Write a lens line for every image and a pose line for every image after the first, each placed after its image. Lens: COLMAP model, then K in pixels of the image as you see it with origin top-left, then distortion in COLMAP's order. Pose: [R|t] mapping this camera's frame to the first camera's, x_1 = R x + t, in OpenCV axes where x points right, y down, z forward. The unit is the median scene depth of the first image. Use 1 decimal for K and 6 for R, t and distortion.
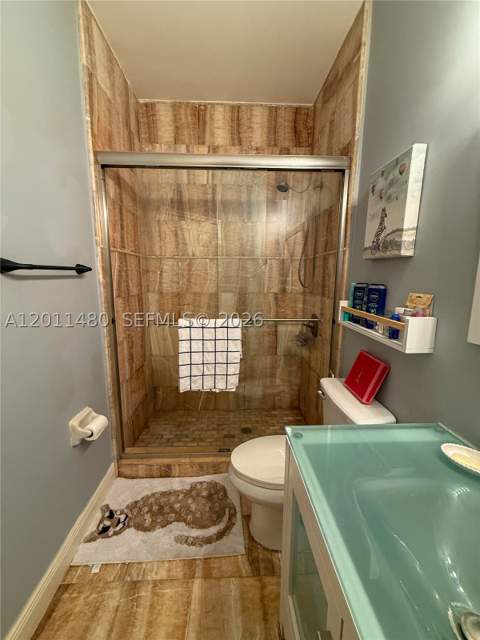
lens RADIAL K [[259.3, 0, 242.0], [0, 259.3, 356.9], [0, 0, 1]] dist [0.000026, -0.000300]
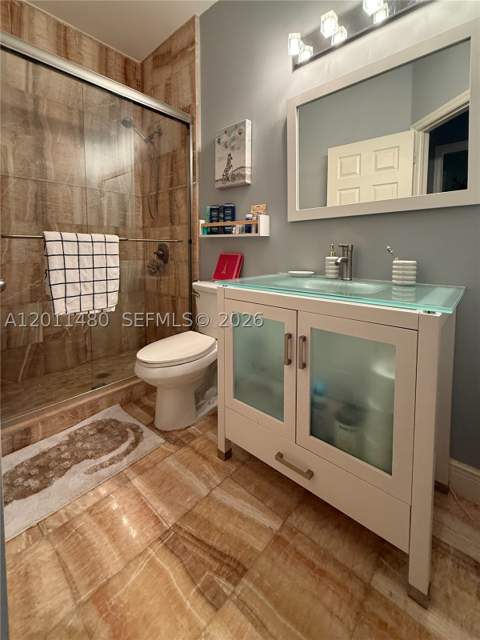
lens RADIAL K [[261.4, 0, 240.0], [0, 261.4, 320.0], [0, 0, 1]] dist [0.000253, -0.000211]
pose [[0.713144, -0.165917, 0.681101, -0.449669], [0.185350, 0.981639, 0.045059, 0.252793], [-0.676071, 0.094108, 0.730802, -0.099995]]
